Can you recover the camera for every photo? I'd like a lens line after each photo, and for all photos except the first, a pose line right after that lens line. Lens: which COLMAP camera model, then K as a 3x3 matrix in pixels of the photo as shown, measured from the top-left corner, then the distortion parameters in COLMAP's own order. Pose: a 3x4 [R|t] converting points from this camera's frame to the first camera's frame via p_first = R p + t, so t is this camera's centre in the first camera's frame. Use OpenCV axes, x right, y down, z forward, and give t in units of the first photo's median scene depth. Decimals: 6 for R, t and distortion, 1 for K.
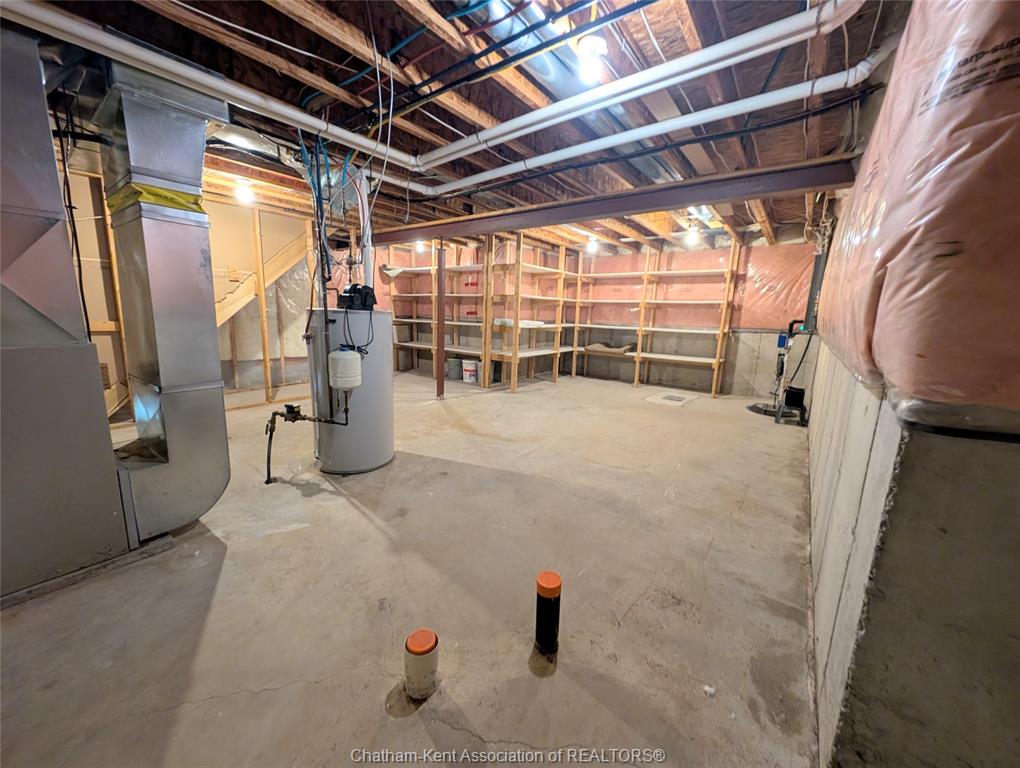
lens RADIAL K [[383.3, 0, 510.3], [0, 383.3, 384.5], [0, 0, 1]] dist [0.005834, -0.002166]
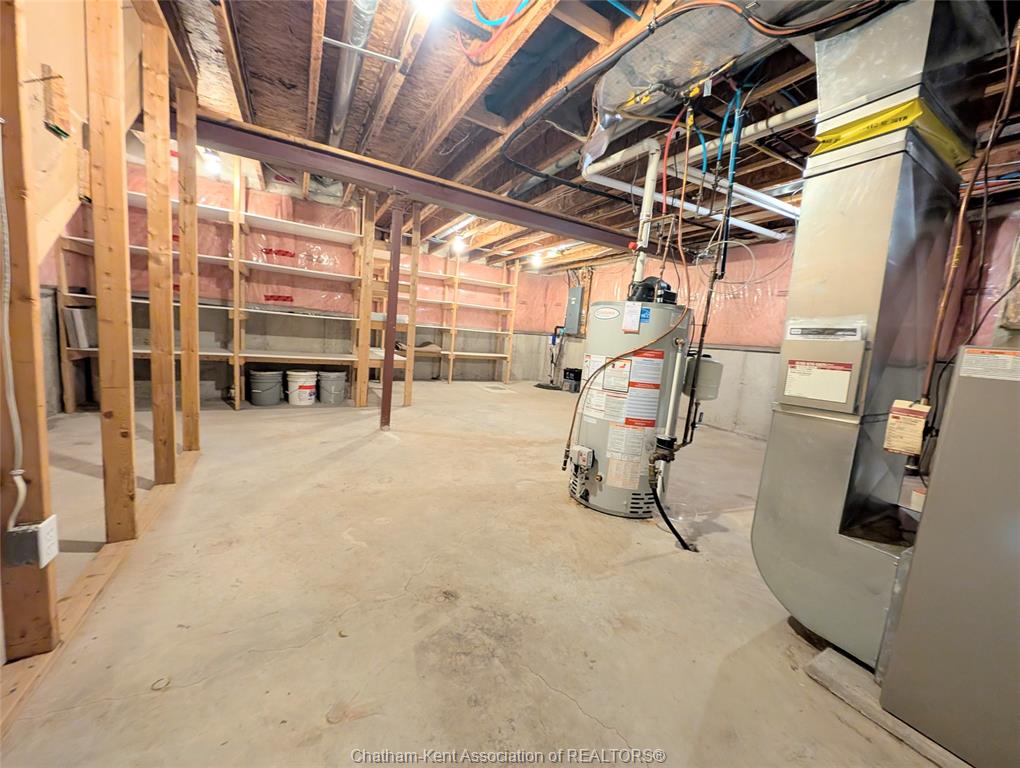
lens RADIAL K [[383.3, 0, 514.4], [0, 383.3, 384.7], [0, 0, 1]] dist [0.005834, -0.002166]
pose [[0.406196, -0.113573, 0.906700, -0.663011], [0.103017, 0.991612, 0.078058, -0.065269], [-0.907960, 0.061698, 0.414489, 0.479812]]
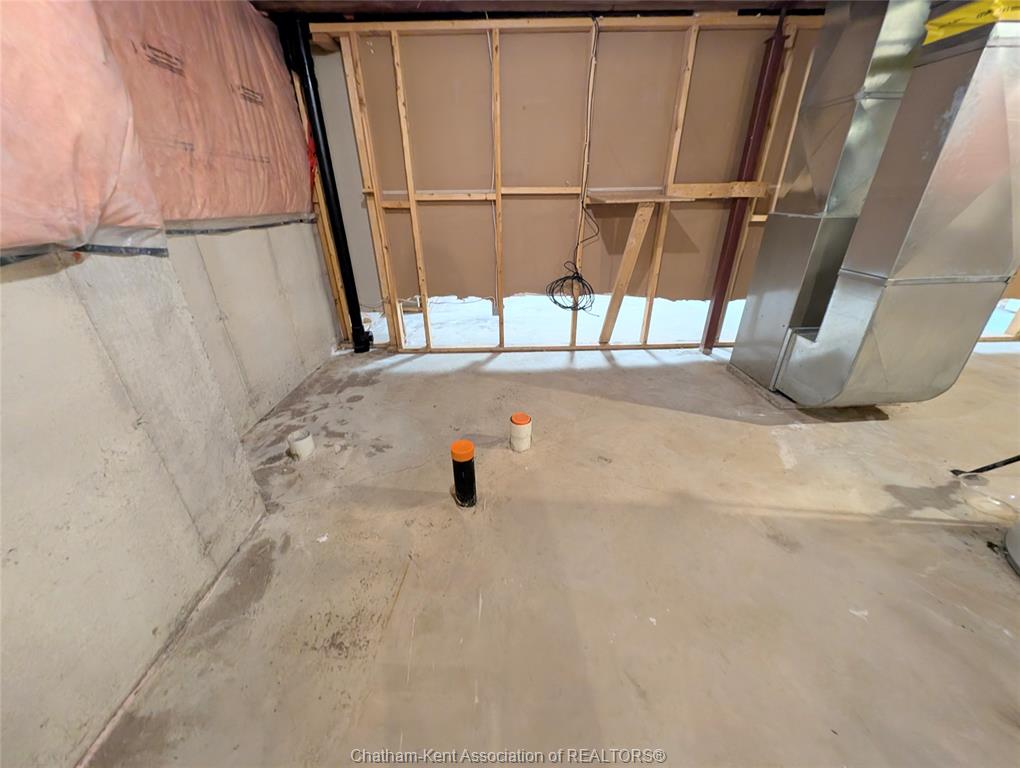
lens RADIAL K [[383.3, 0, 507.0], [0, 383.3, 381.0], [0, 0, 1]] dist [0.005834, -0.002166]
pose [[-0.791720, 0.249760, -0.557494, 0.142192], [-0.127845, 0.824650, 0.551006, -0.063935], [0.597357, 0.507516, -0.620961, 0.421785]]
